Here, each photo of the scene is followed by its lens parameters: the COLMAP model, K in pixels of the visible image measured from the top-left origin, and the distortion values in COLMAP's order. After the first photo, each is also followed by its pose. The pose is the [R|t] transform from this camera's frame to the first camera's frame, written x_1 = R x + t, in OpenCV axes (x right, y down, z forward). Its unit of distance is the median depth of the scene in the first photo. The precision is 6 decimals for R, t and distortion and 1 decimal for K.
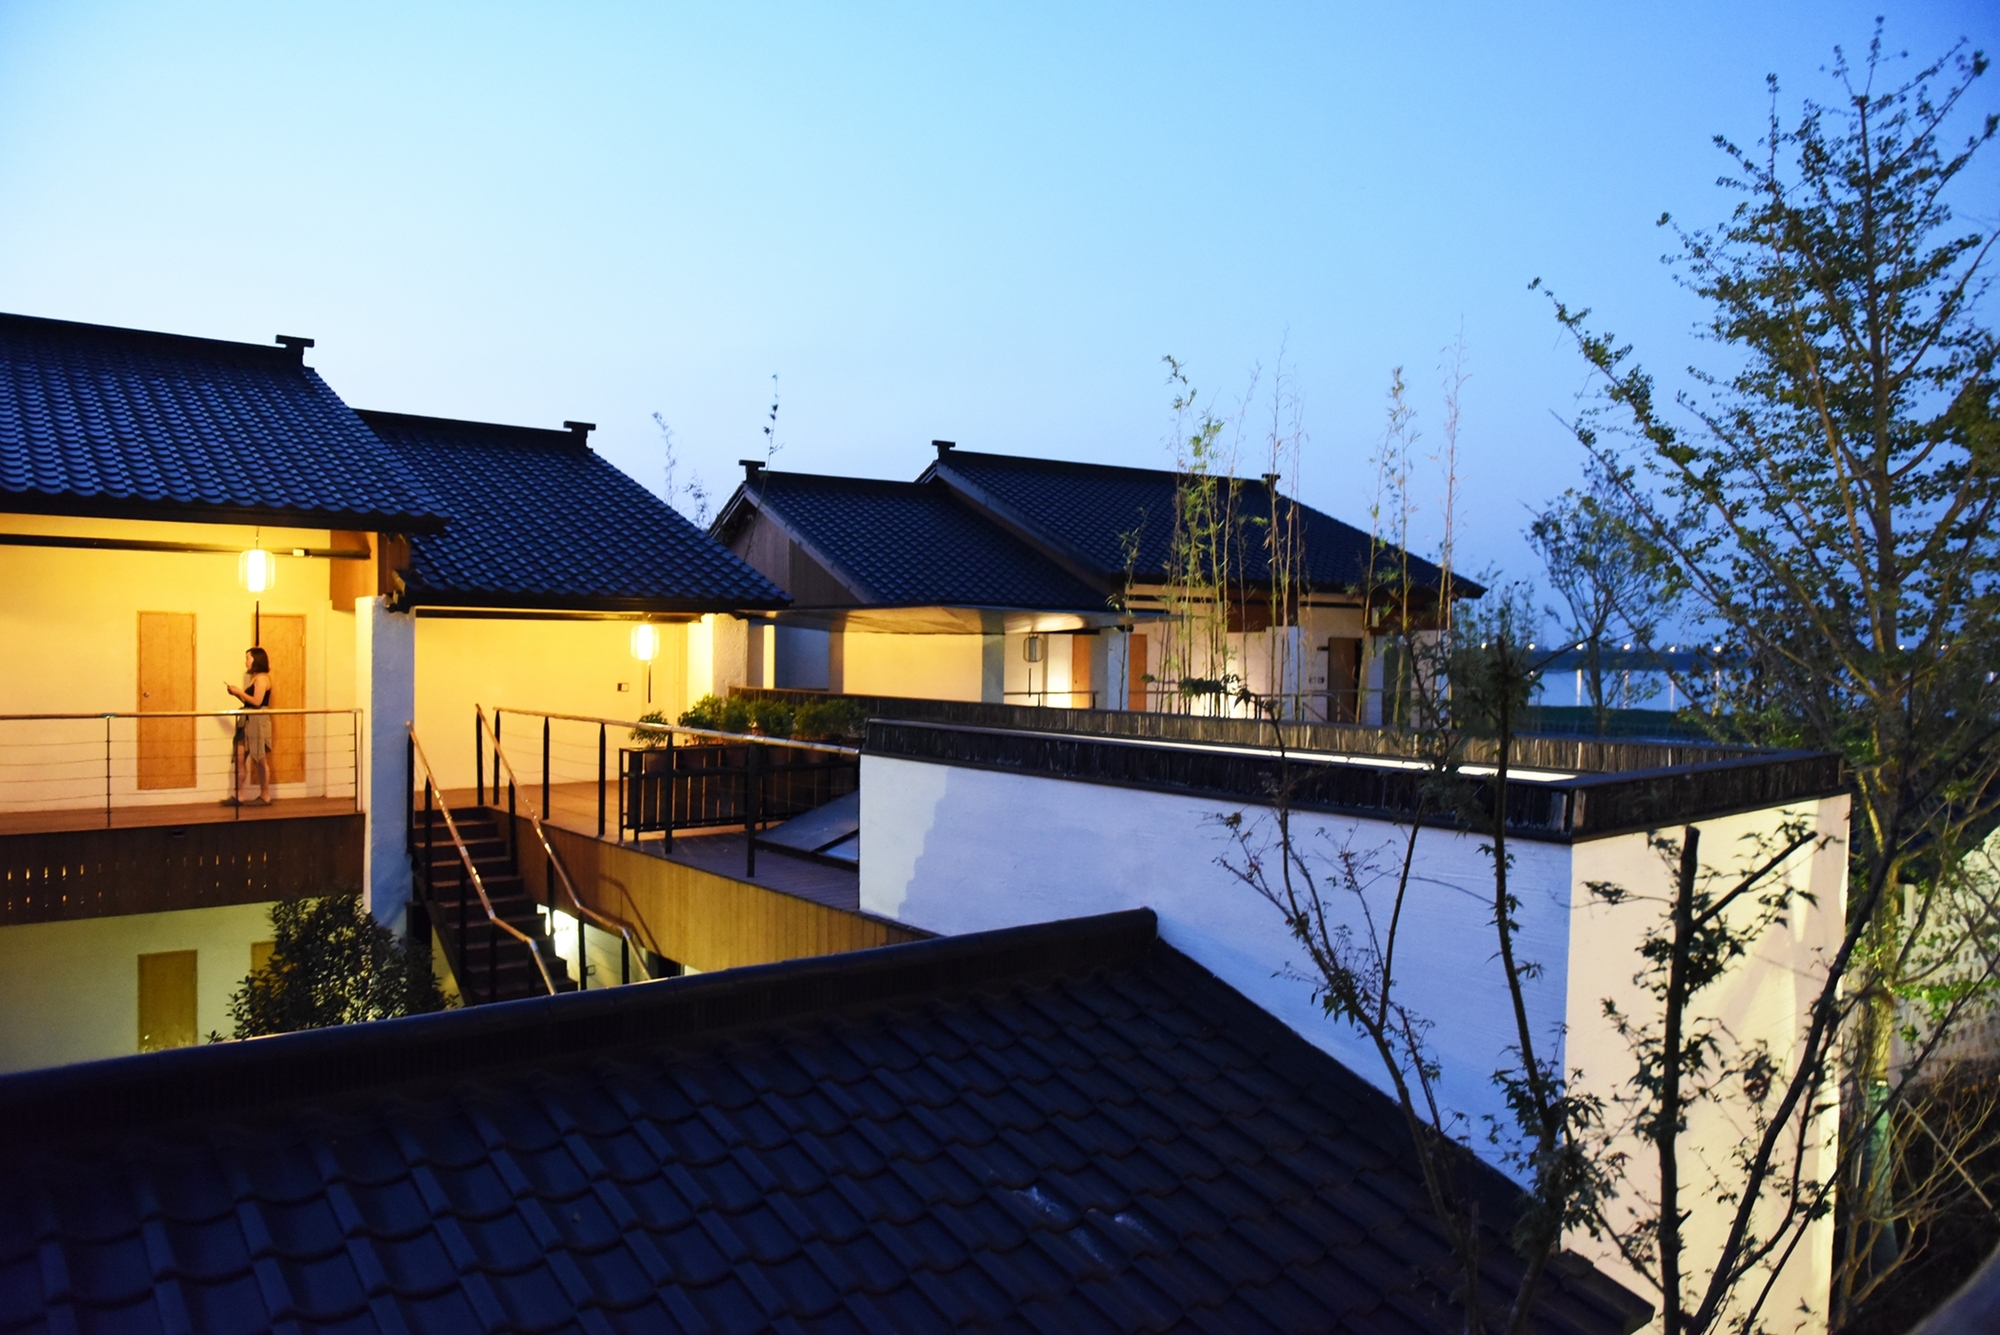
lens RADIAL K [[1374.6, 0, 1000.0], [0, 1374.6, 667.5], [0, 0, 1]] dist [-0.064380, 0.000921]
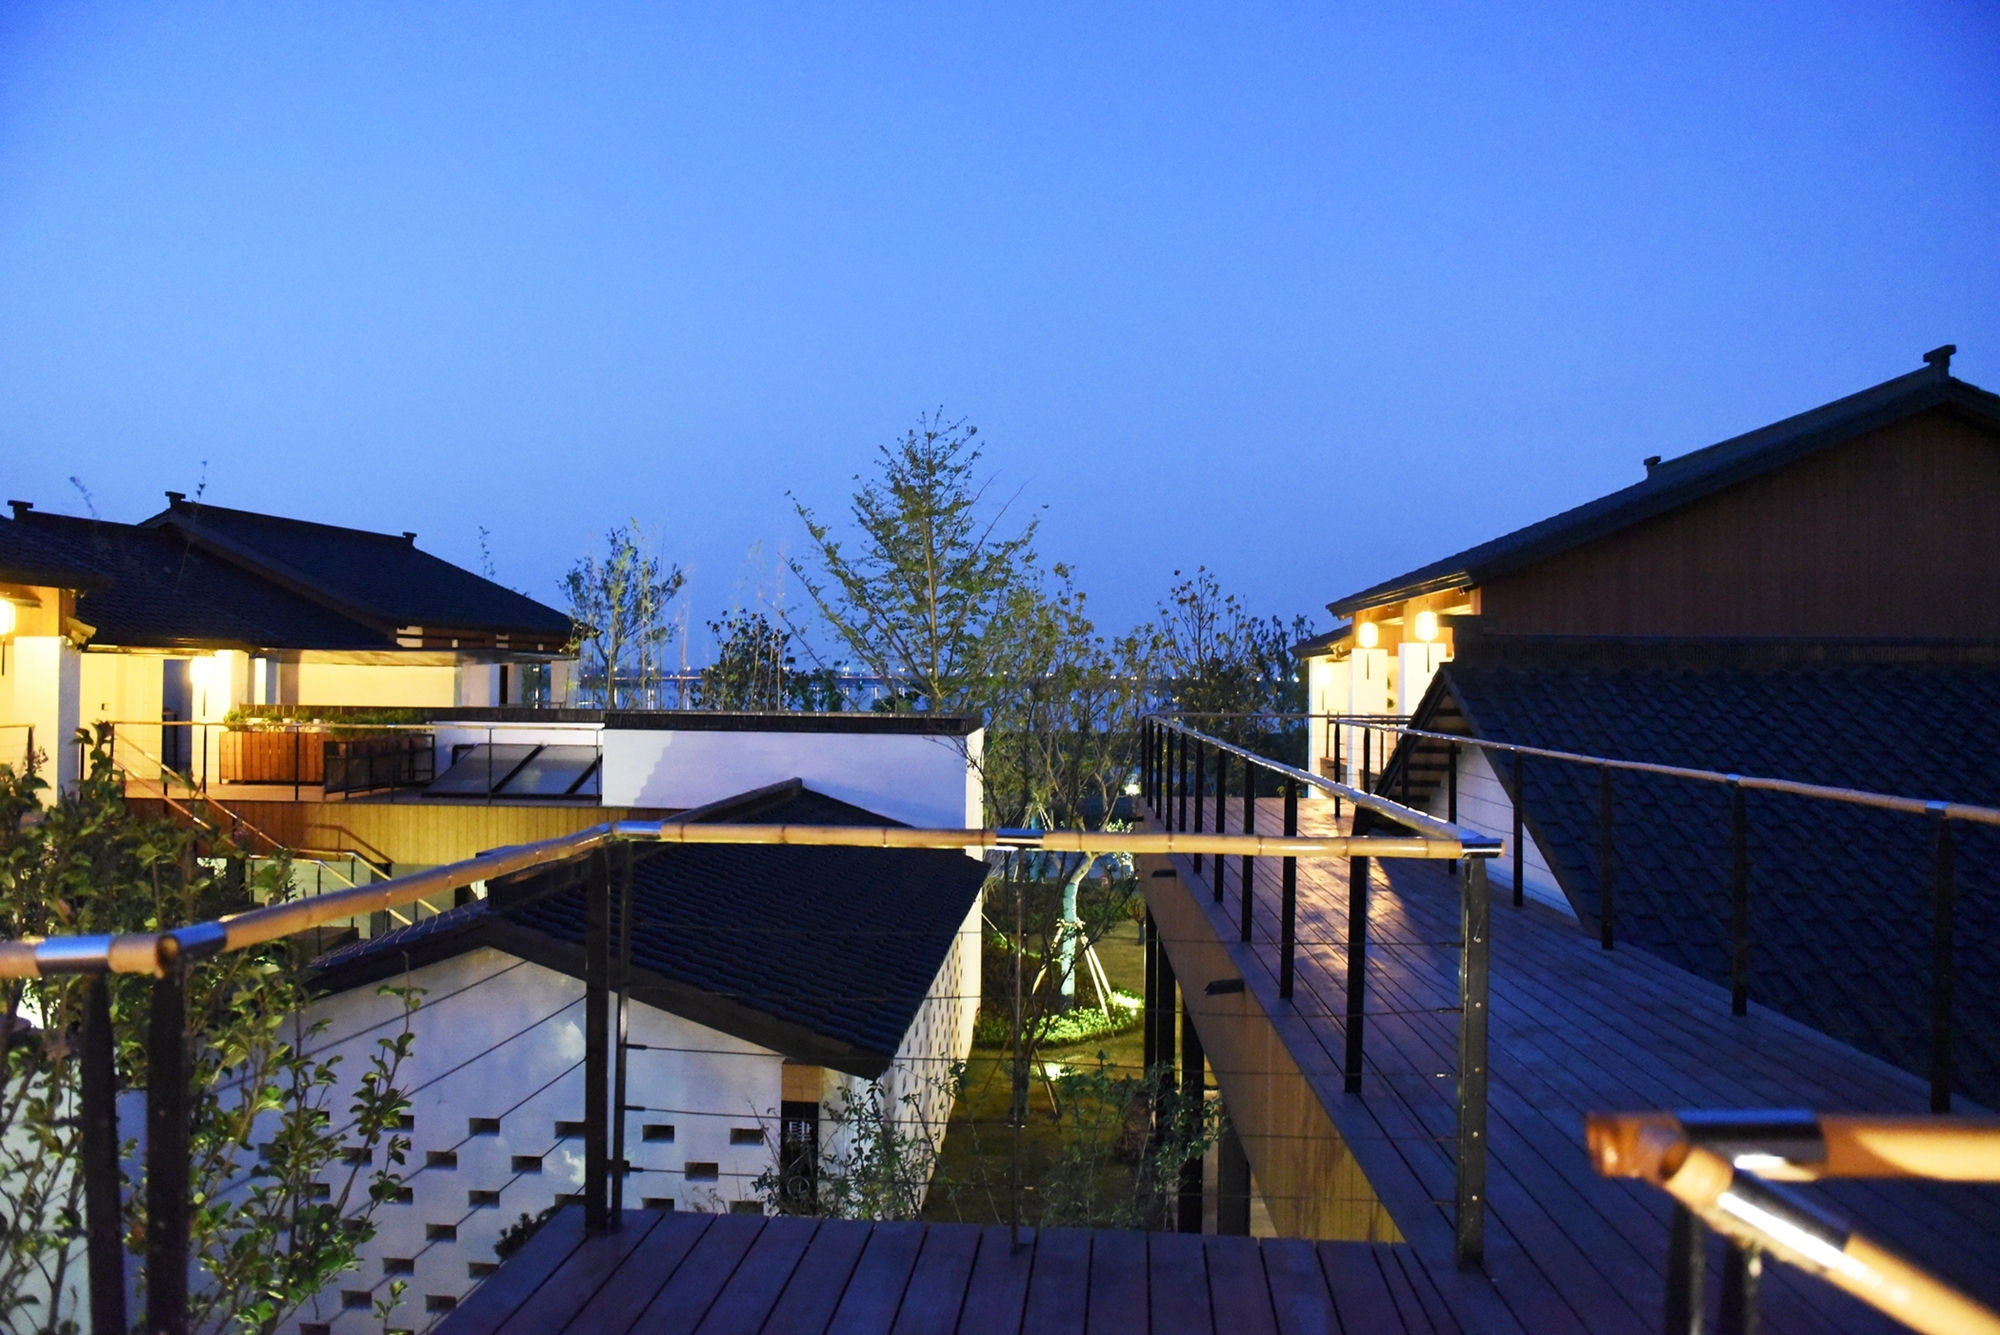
lens RADIAL K [[1374.6, 0, 1000.0], [0, 1374.6, 667.5], [0, 0, 1]] dist [-0.064380, 0.000921]
pose [[0.671966, -0.000390, 0.740582, -0.790647], [0.008930, 0.999931, -0.007575, -0.005323], [-0.740528, 0.011704, 0.671923, -0.526237]]
